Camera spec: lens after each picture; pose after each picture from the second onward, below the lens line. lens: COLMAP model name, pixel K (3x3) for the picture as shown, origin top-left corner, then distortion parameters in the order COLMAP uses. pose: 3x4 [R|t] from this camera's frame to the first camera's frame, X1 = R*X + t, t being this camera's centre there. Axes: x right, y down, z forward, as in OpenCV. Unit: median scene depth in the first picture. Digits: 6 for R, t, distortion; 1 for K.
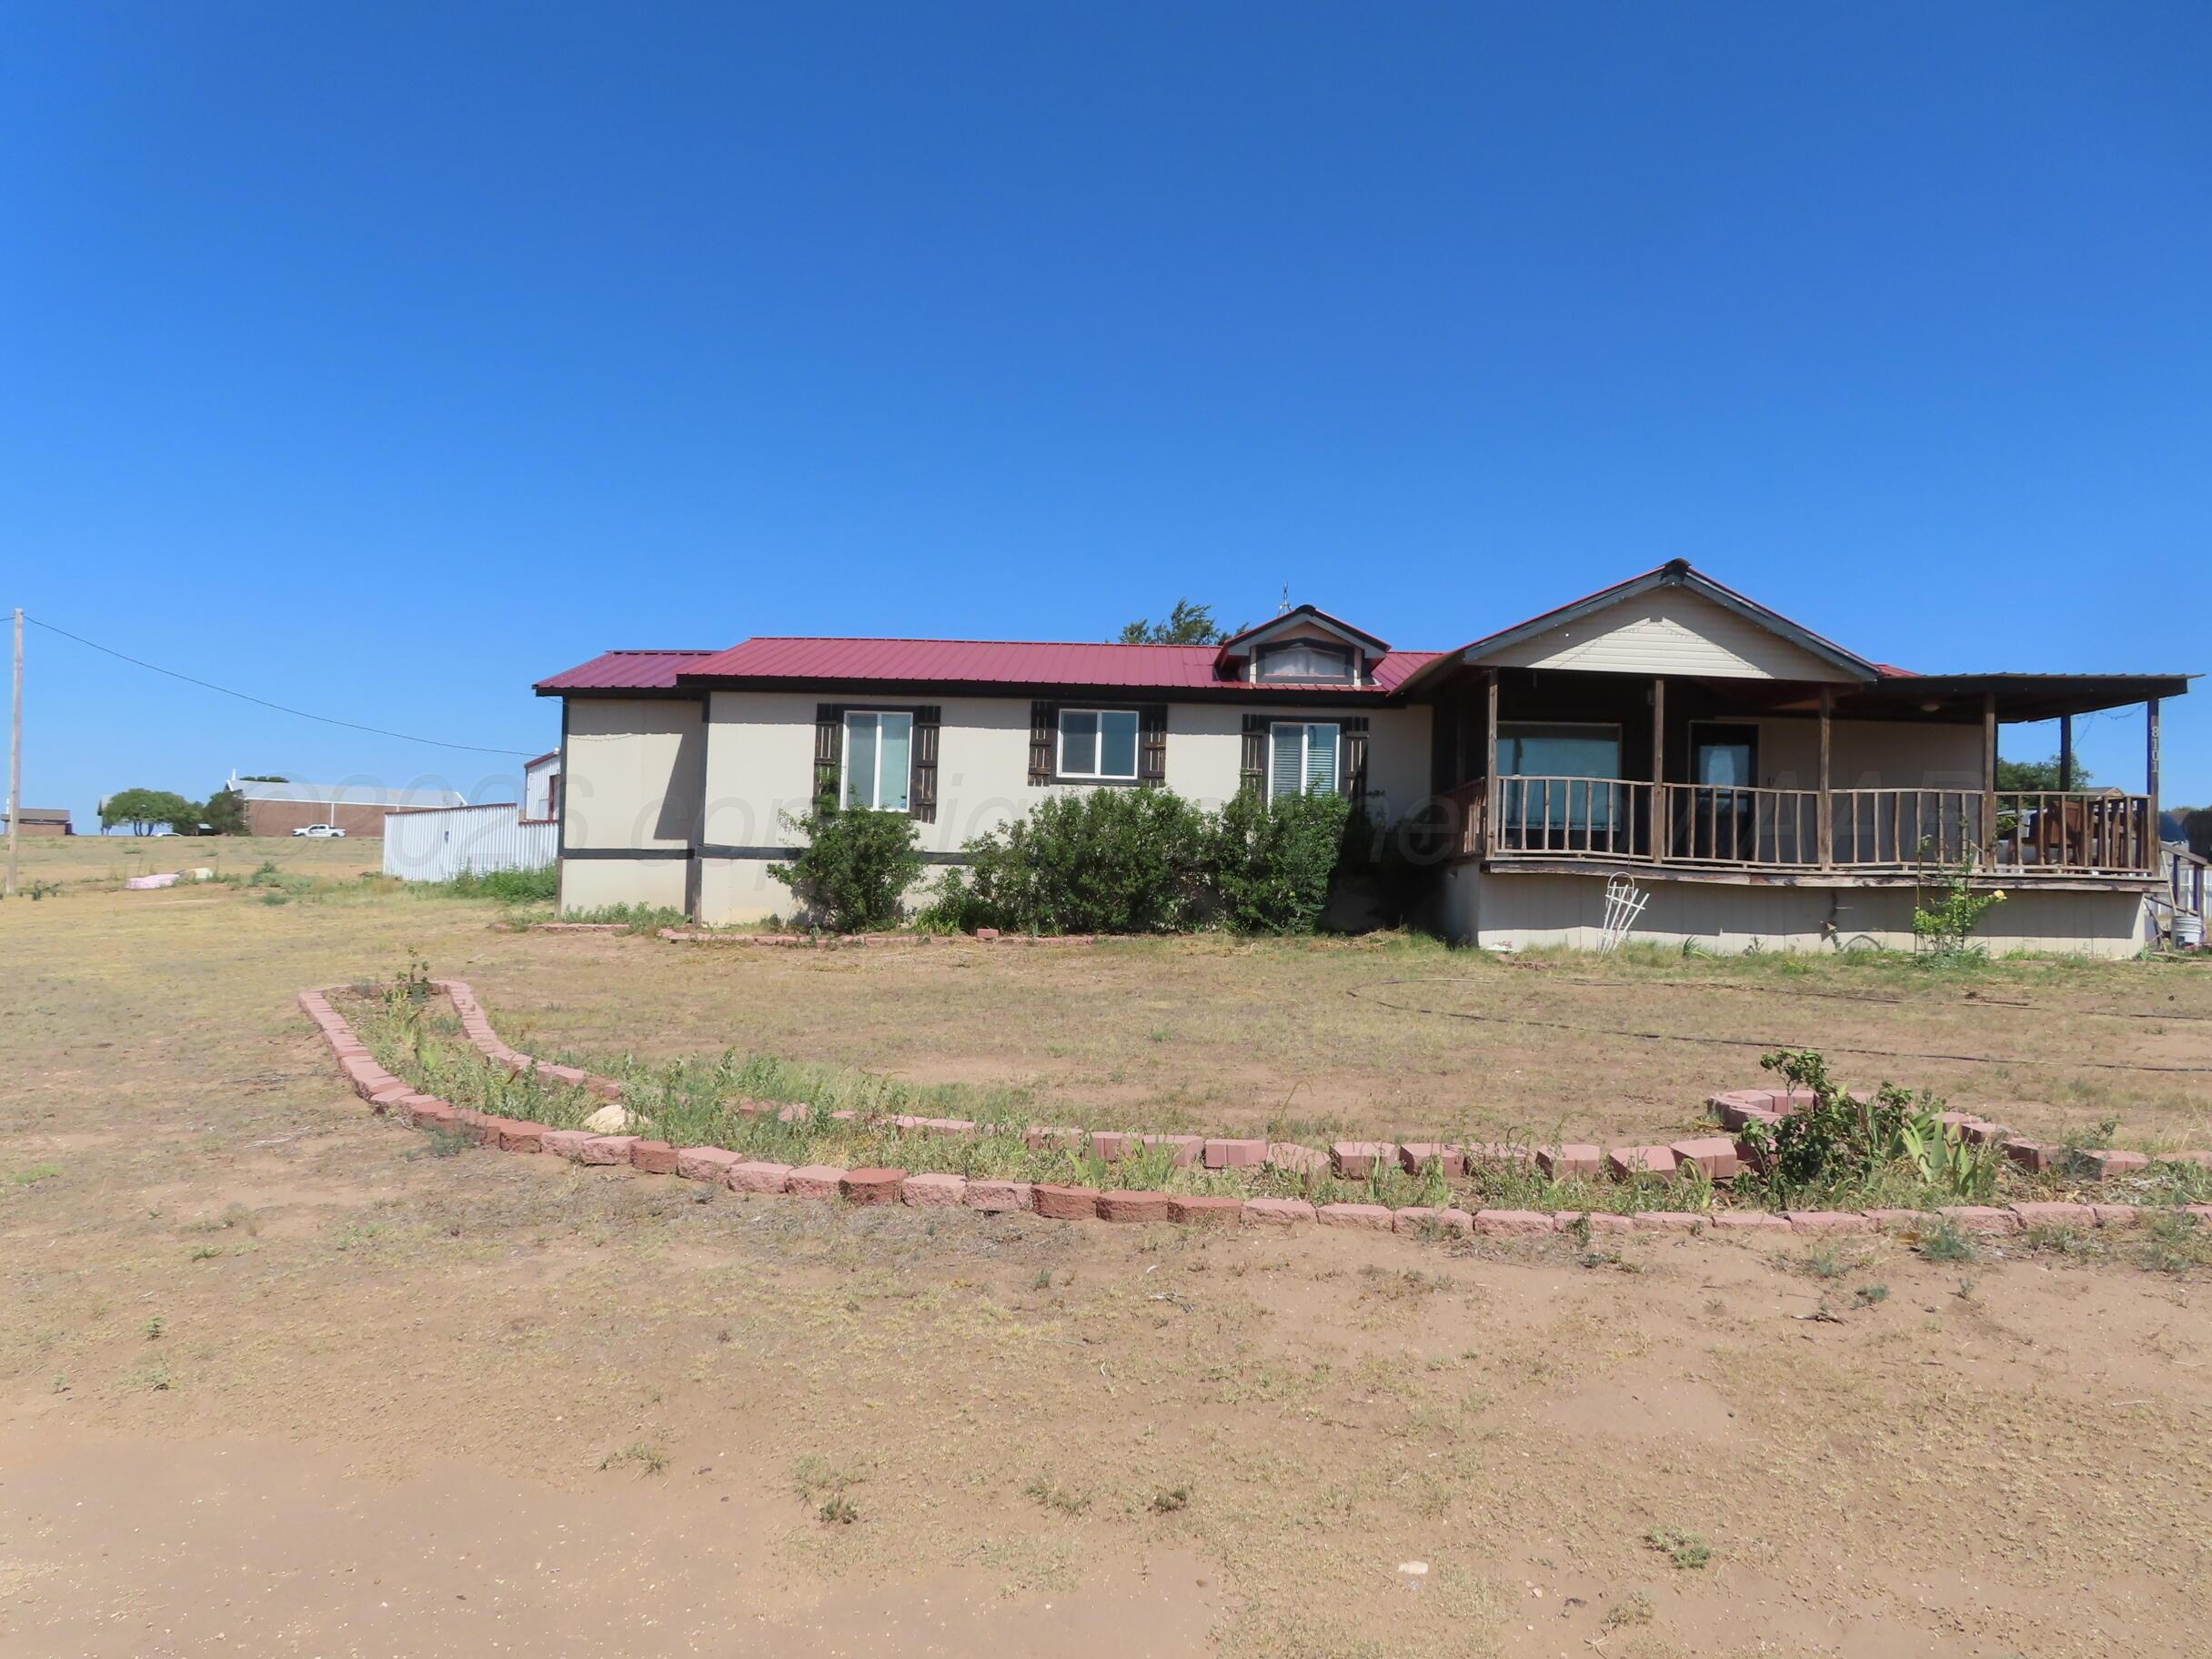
lens RADIAL K [[1589.5, 0, 1107.8], [0, 1589.5, 832.8], [0, 0, 1]] dist [-0.012889, 0.013341]
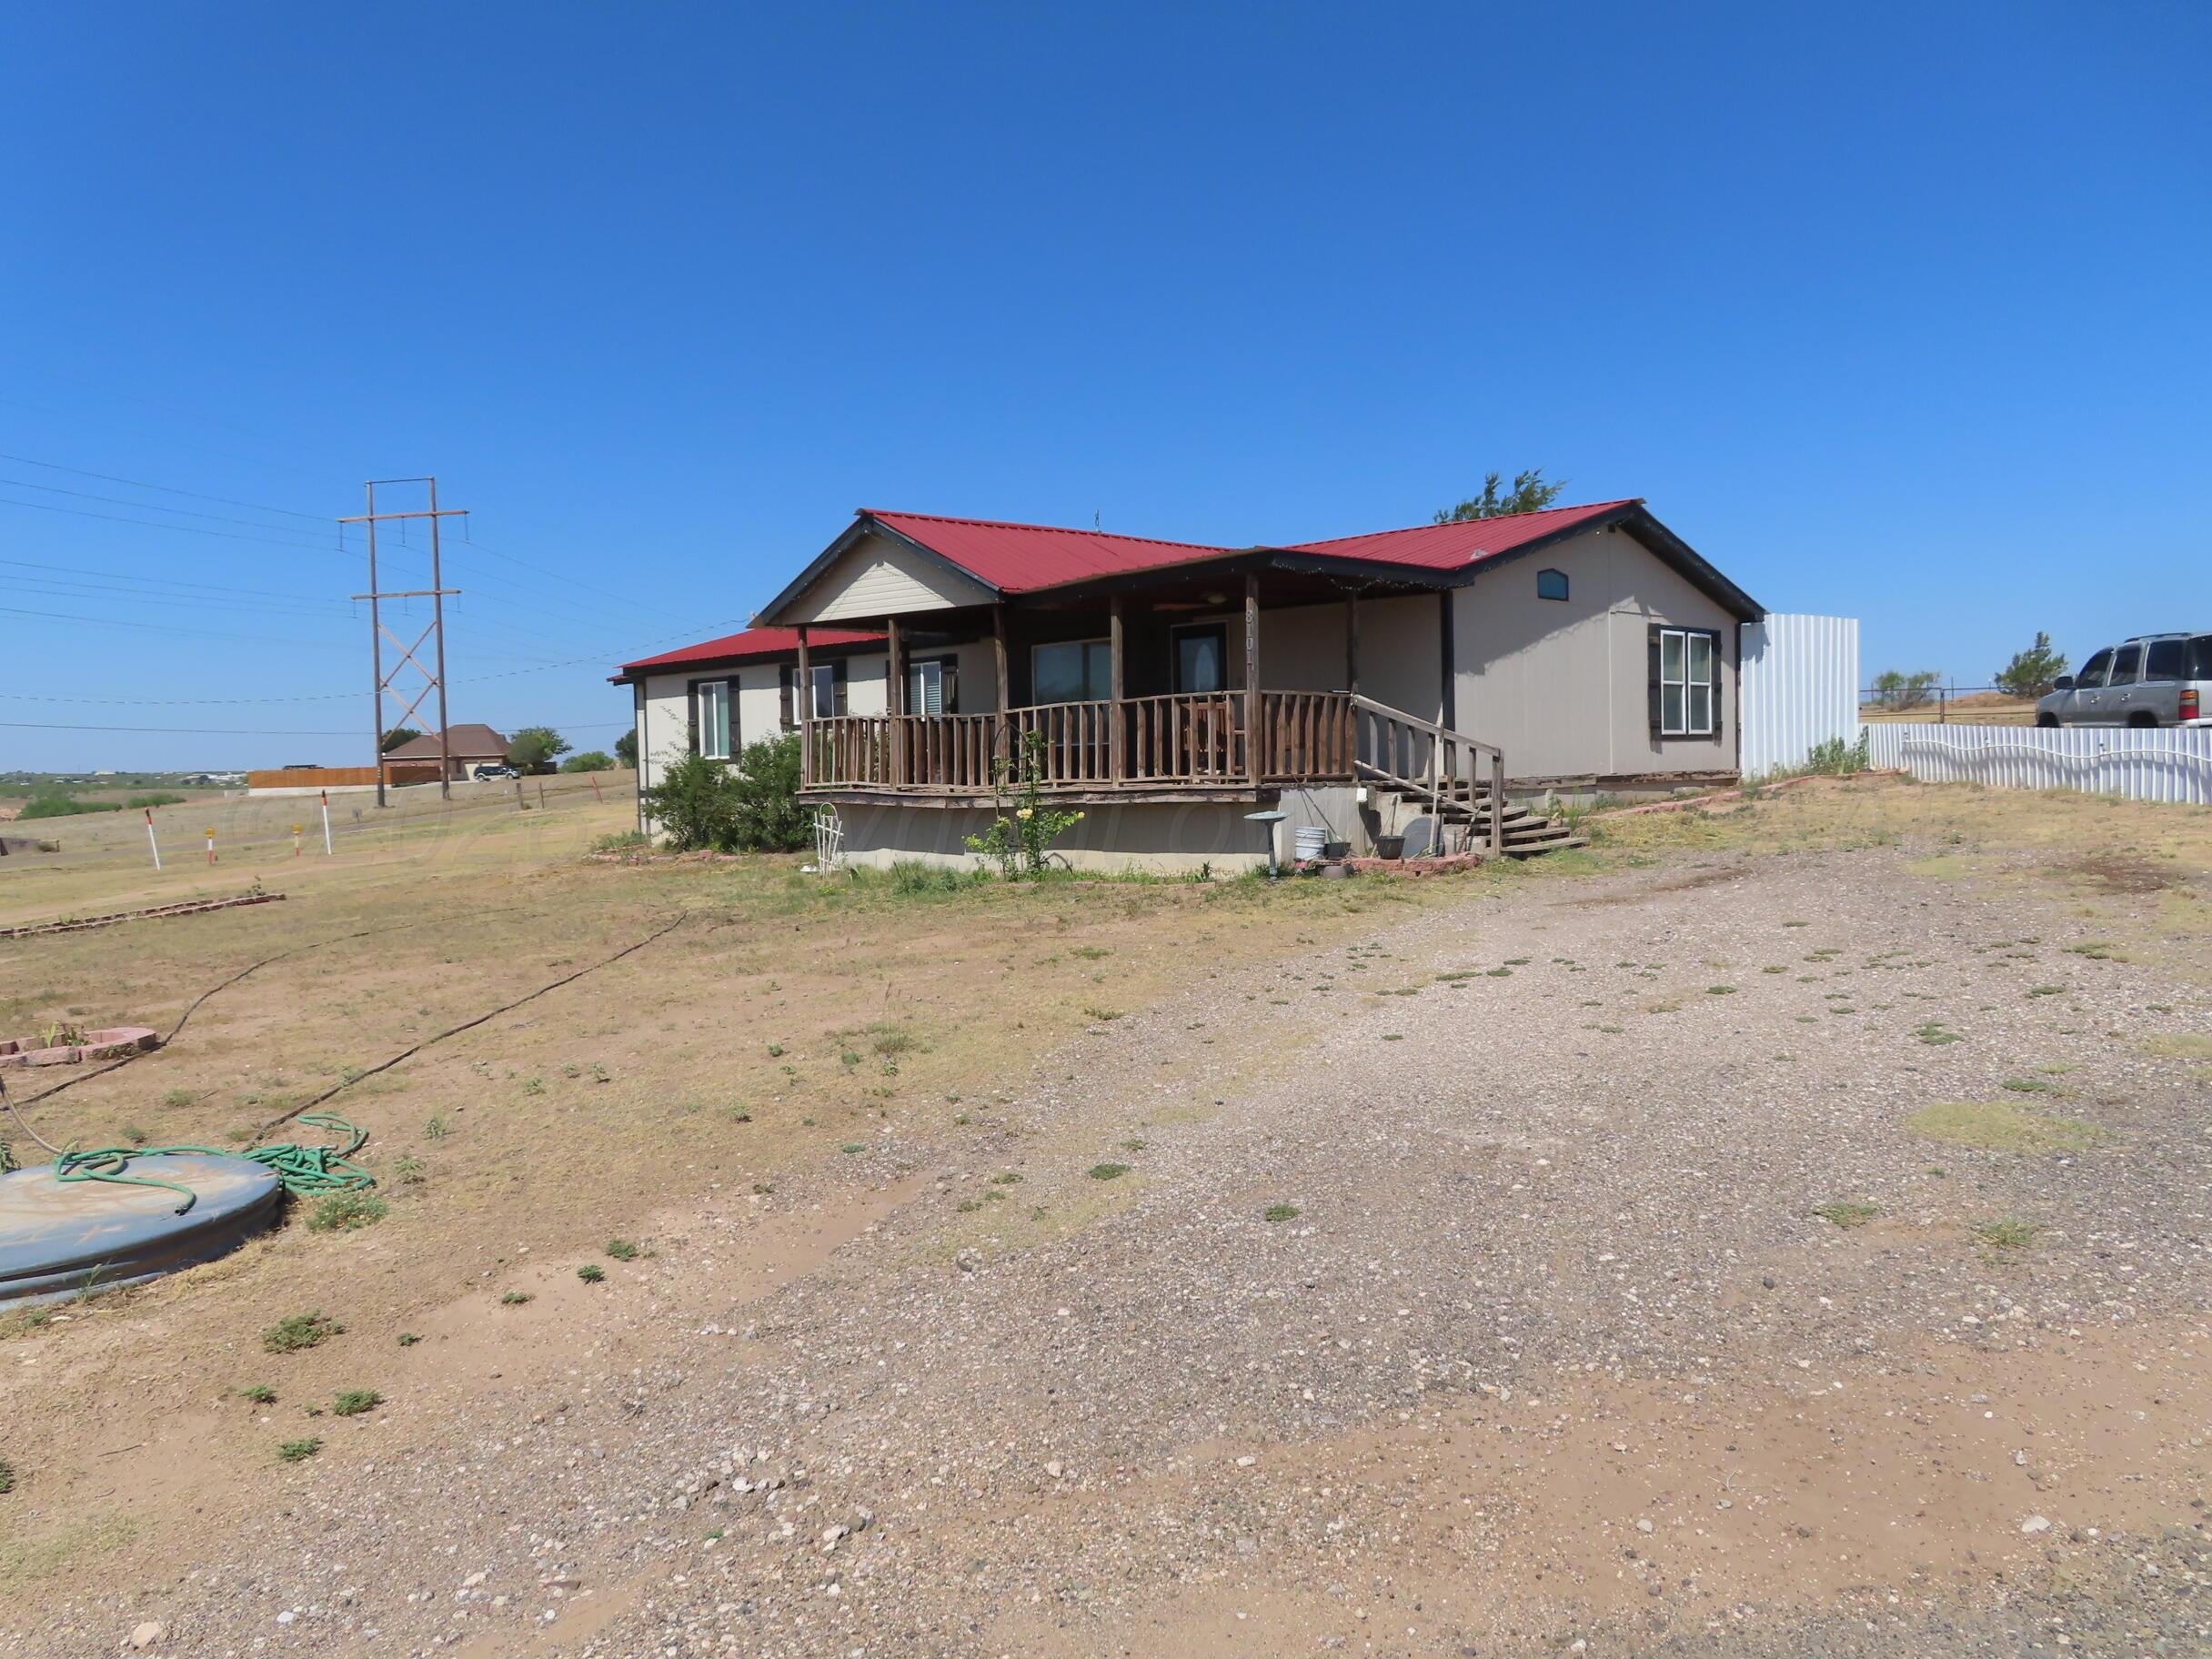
lens RADIAL K [[1589.5, 0, 1100.4], [0, 1589.5, 824.8], [0, 0, 1]] dist [-0.012889, 0.013341]
pose [[0.734712, -0.021120, -0.678050, 0.986508], [0.073299, 0.996135, 0.048396, 0.000626], [0.674408, -0.085258, 0.733420, 0.246012]]
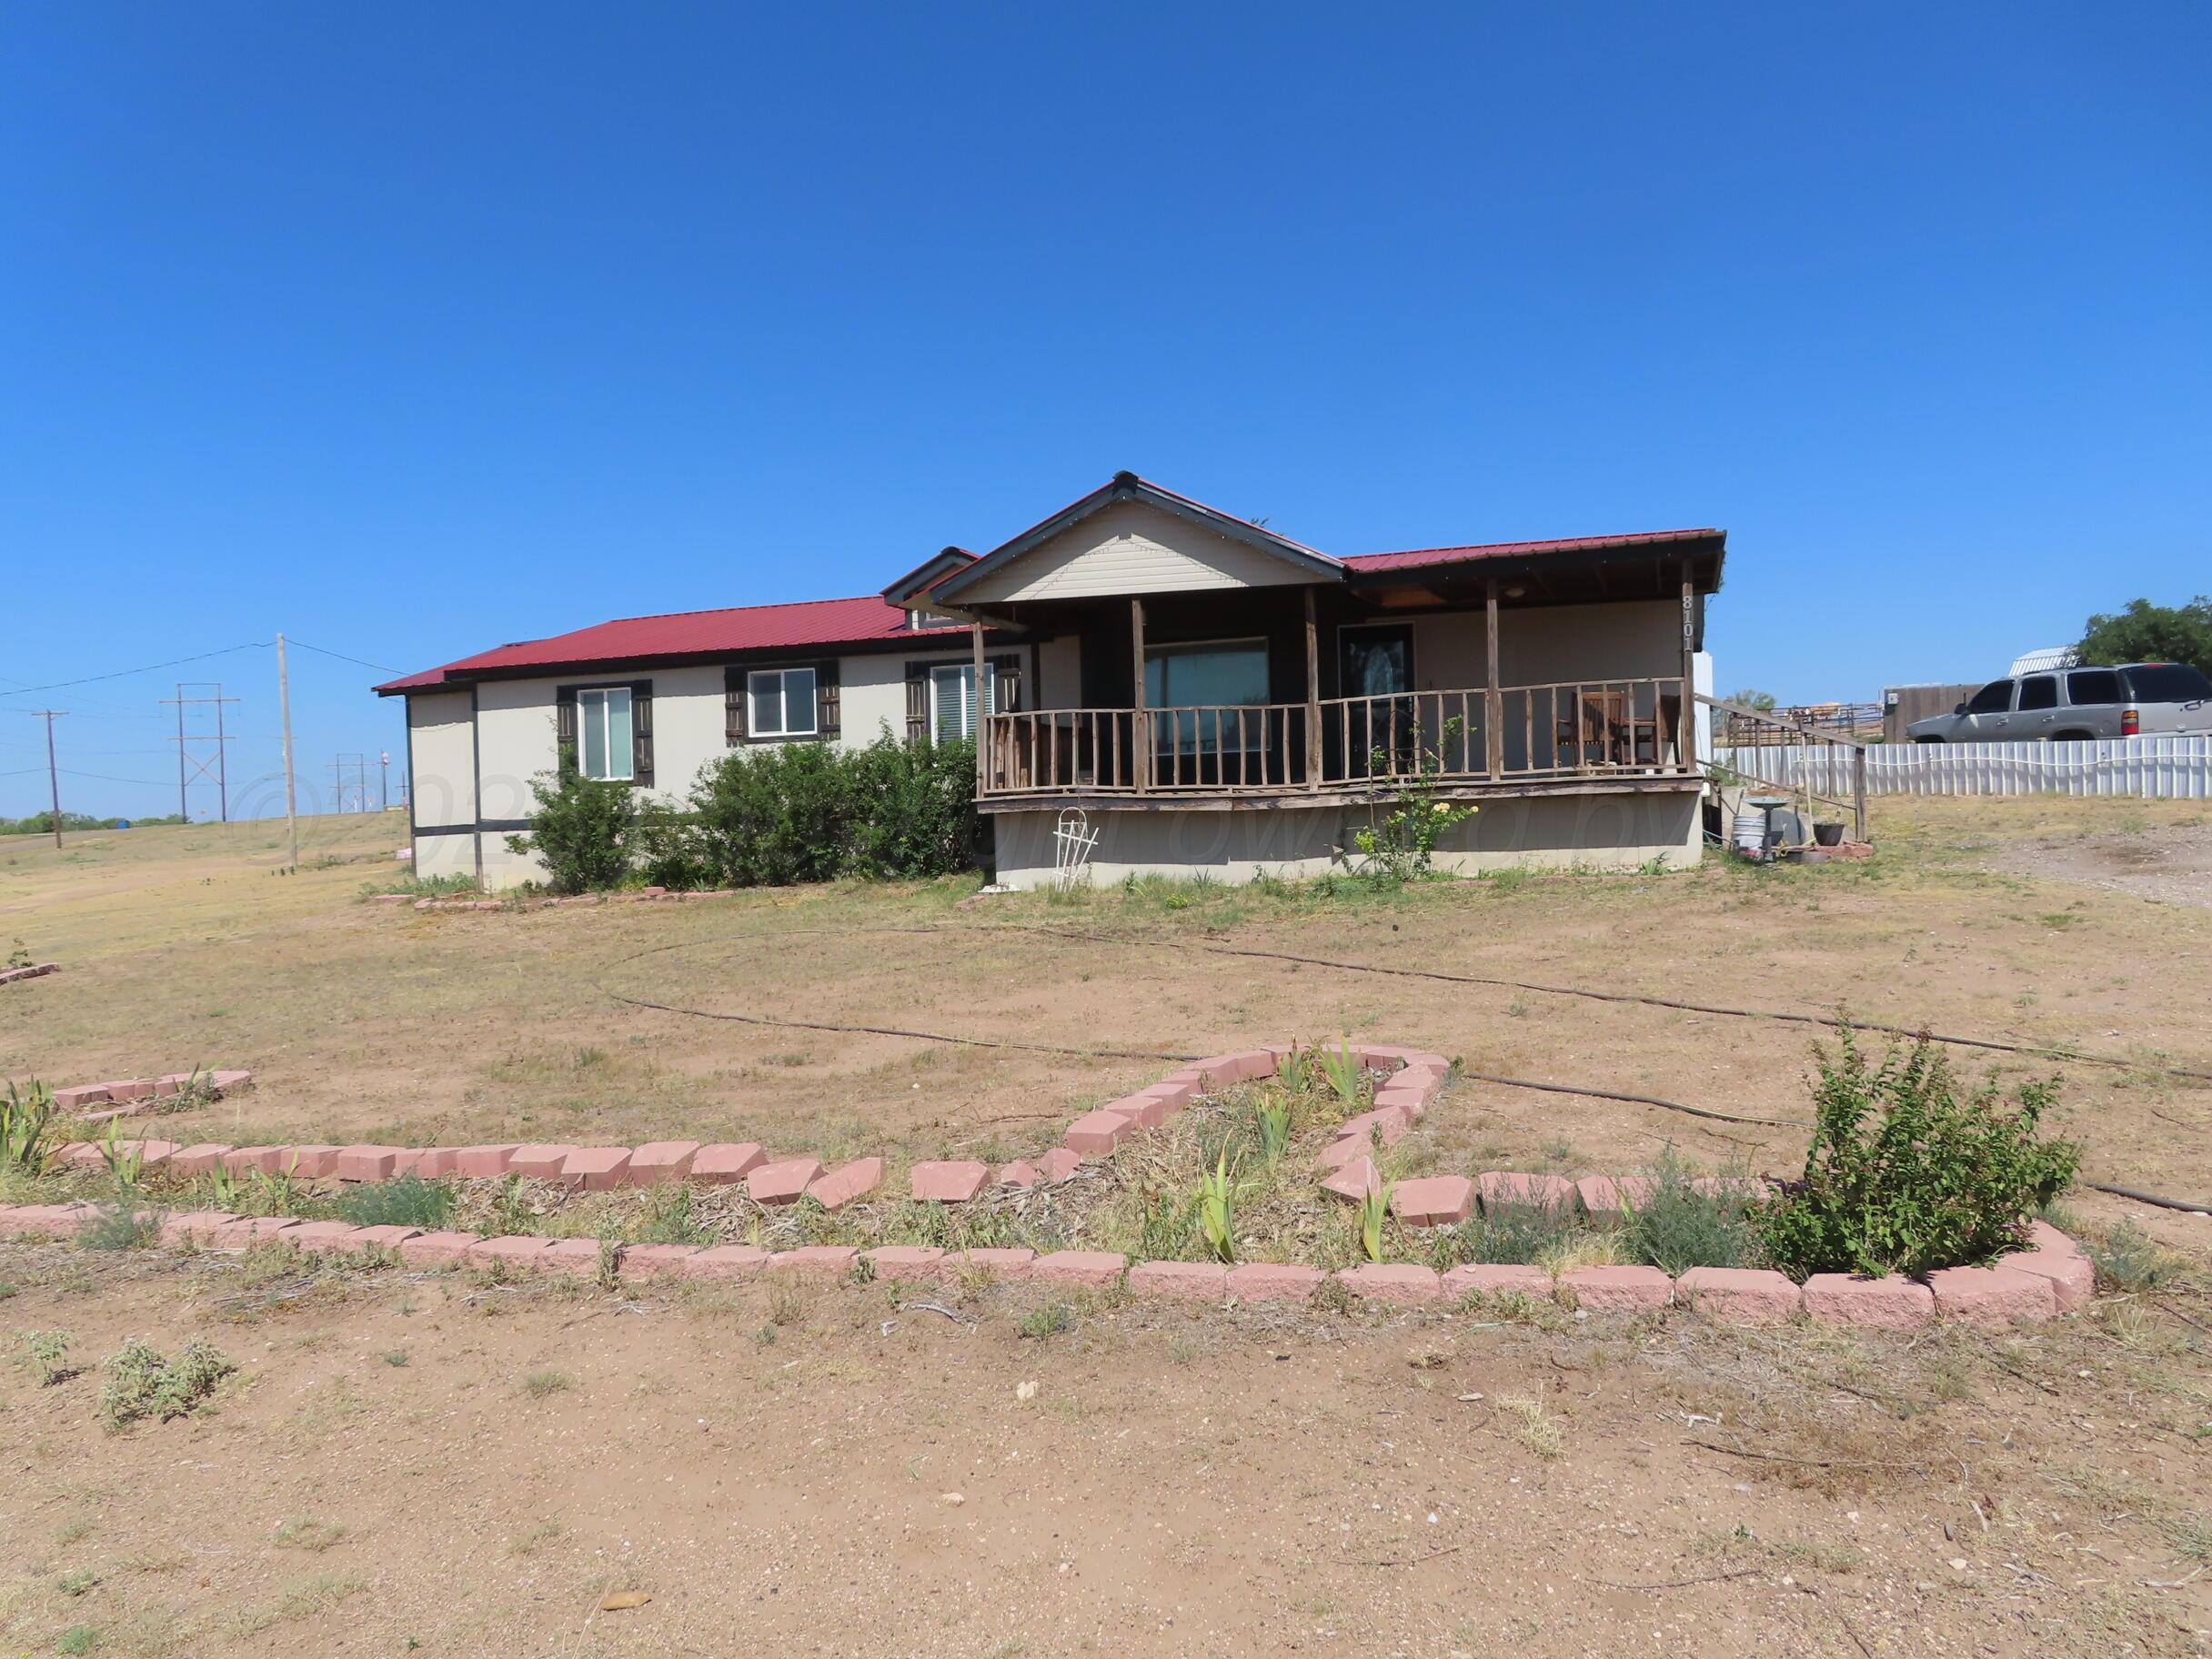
lens RADIAL K [[1589.5, 0, 1097.5], [0, 1589.5, 835.3], [0, 0, 1]] dist [-0.012889, 0.013341]
pose [[0.947724, -0.054093, -0.314473, 0.516263], [0.070838, 0.996601, 0.042057, 0.001973], [0.311129, -0.062135, 0.948334, 0.069651]]
